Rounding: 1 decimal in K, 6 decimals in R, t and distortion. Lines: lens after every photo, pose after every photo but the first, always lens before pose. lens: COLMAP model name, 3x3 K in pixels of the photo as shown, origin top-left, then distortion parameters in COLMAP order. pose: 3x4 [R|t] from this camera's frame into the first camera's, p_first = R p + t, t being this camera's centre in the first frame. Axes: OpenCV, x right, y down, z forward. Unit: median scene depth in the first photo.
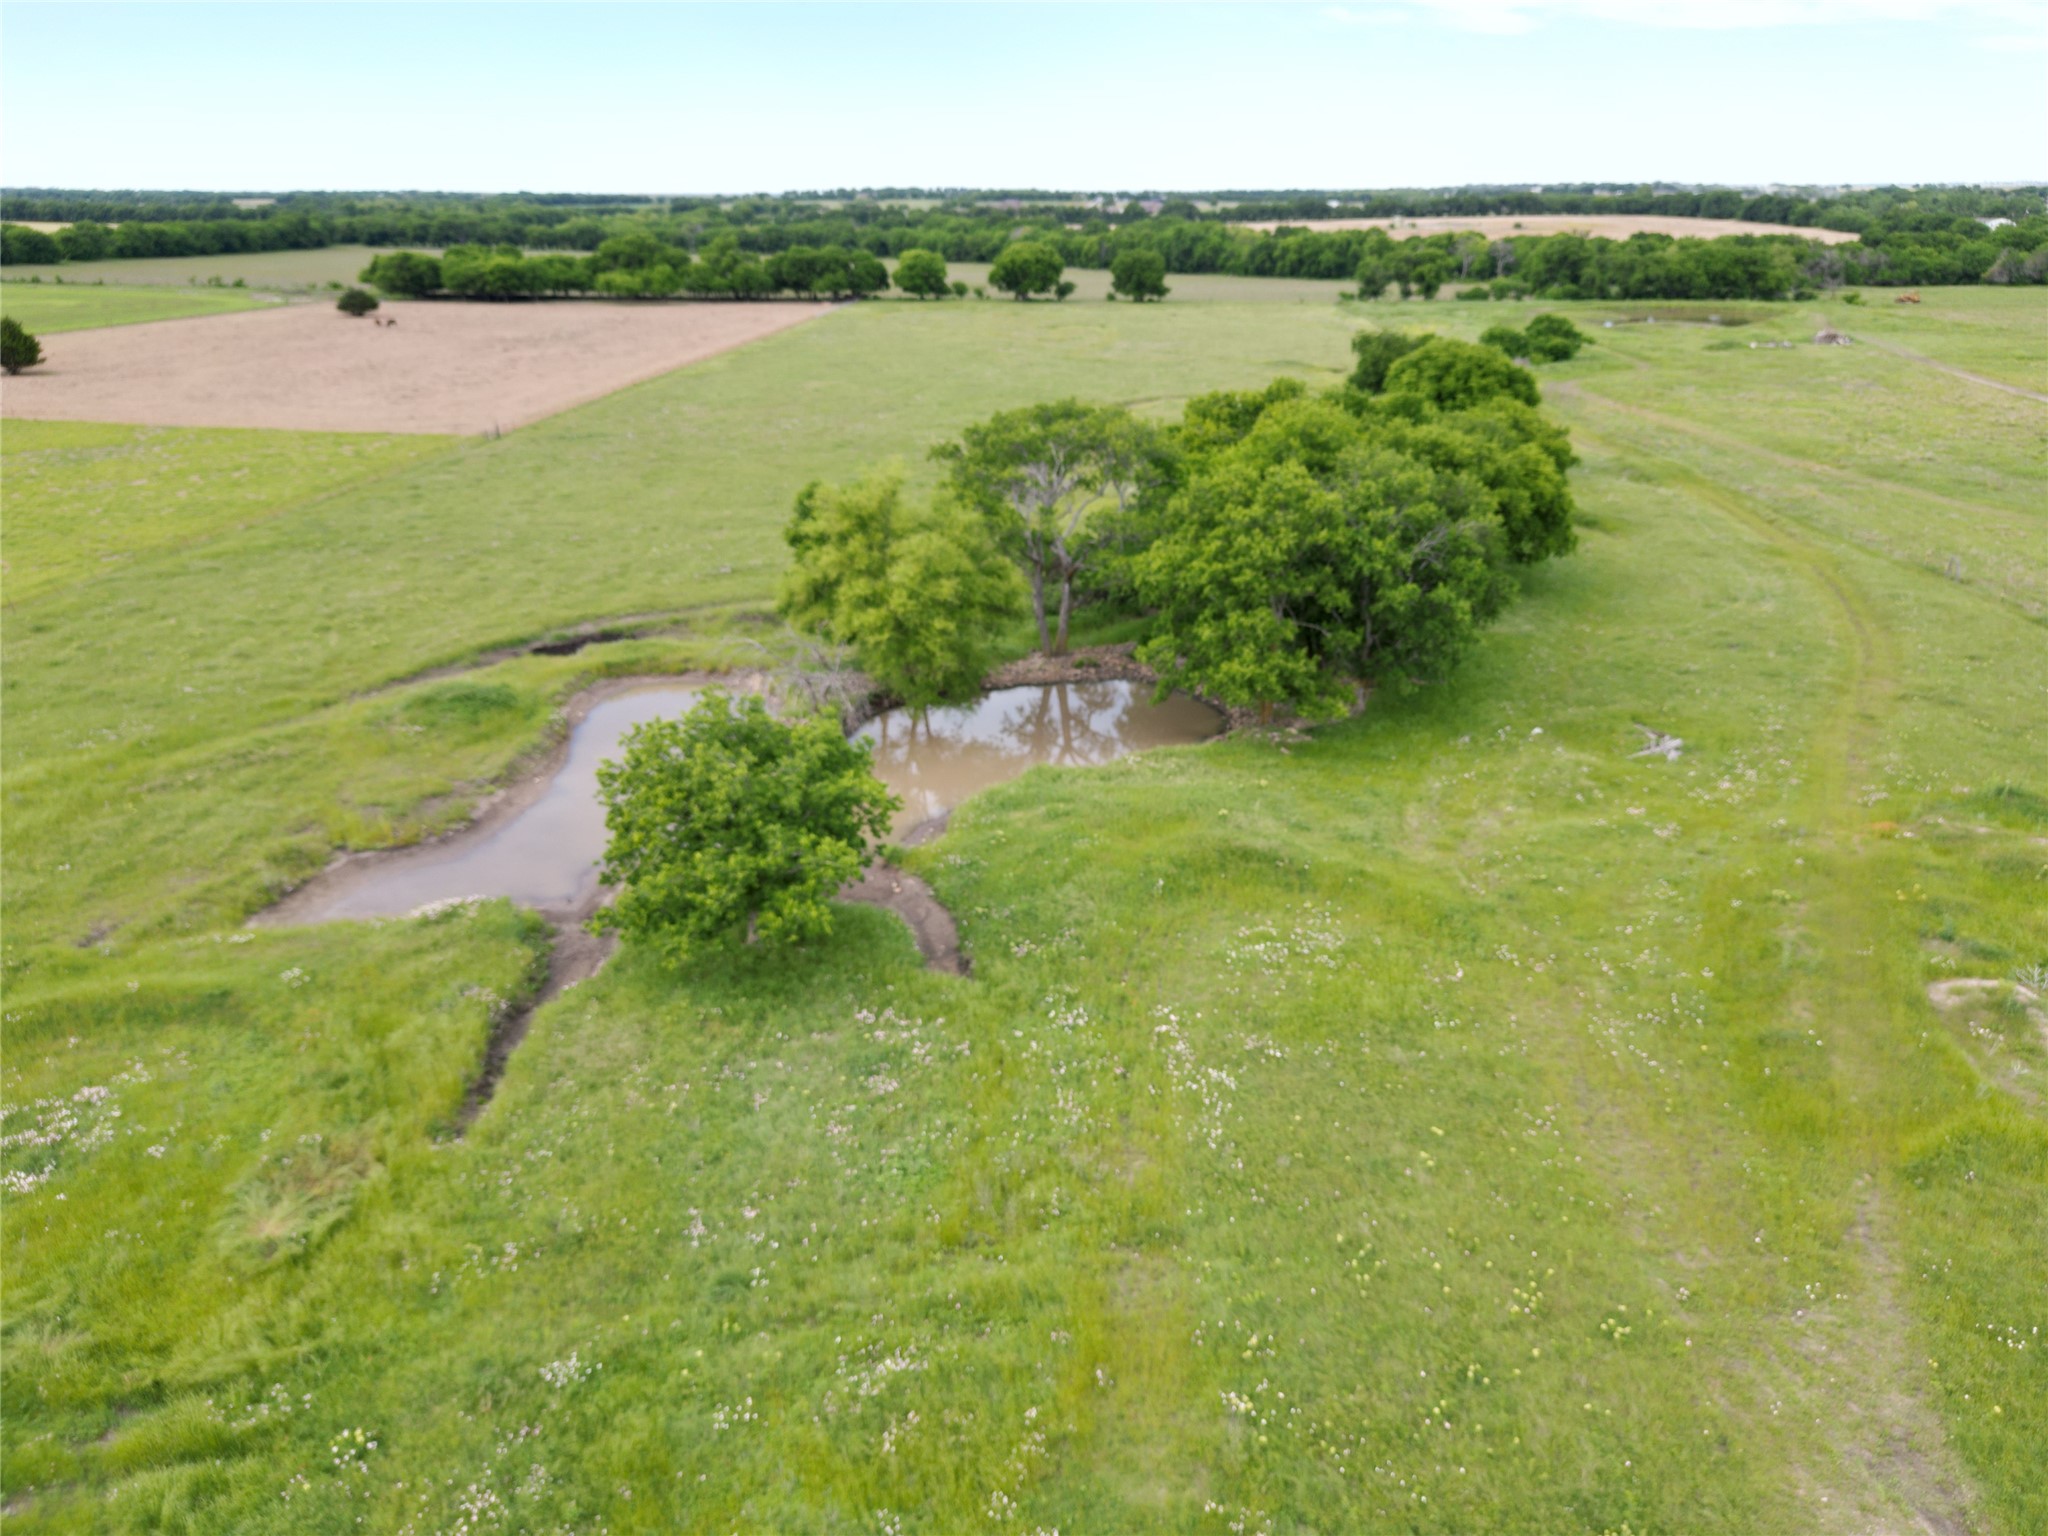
lens RADIAL K [[1438.0, 0, 1032.4], [0, 1438.0, 759.6], [0, 0, 1]] dist [0.046813, -0.036552]
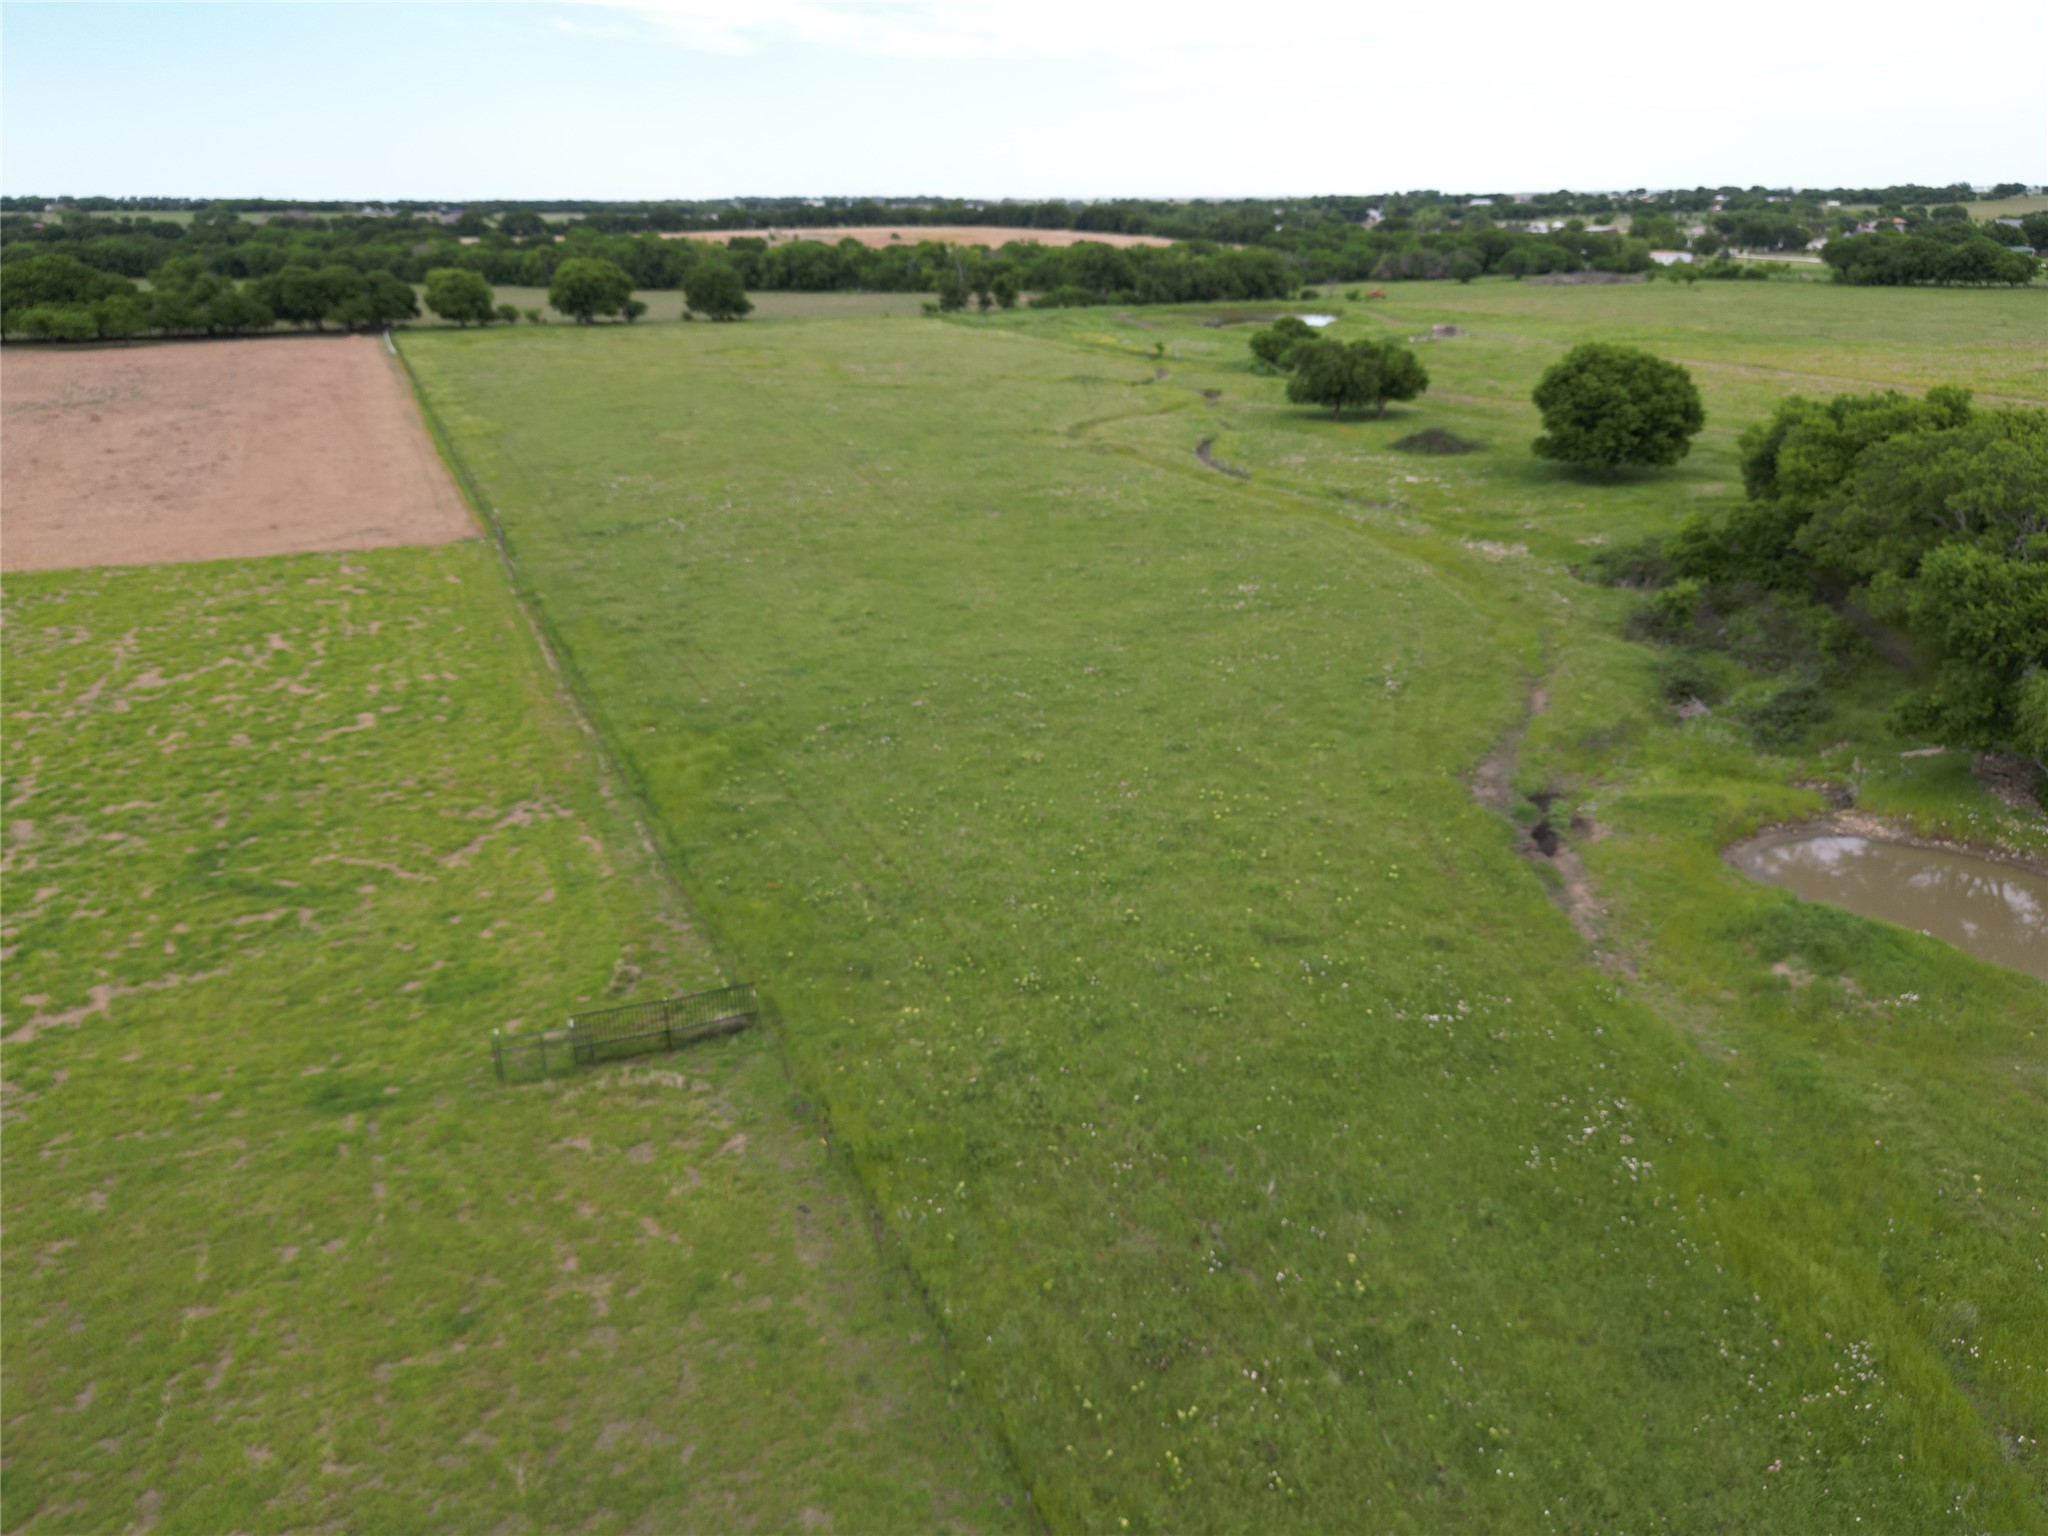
lens RADIAL K [[1438.0, 0, 1016.0], [0, 1438.0, 771.6], [0, 0, 1]] dist [0.046813, -0.036552]
pose [[0.889265, -0.171756, 0.423920, -0.192282], [0.171791, 0.984382, 0.038466, -0.039735], [-0.423906, 0.038619, 0.904882, 0.105435]]
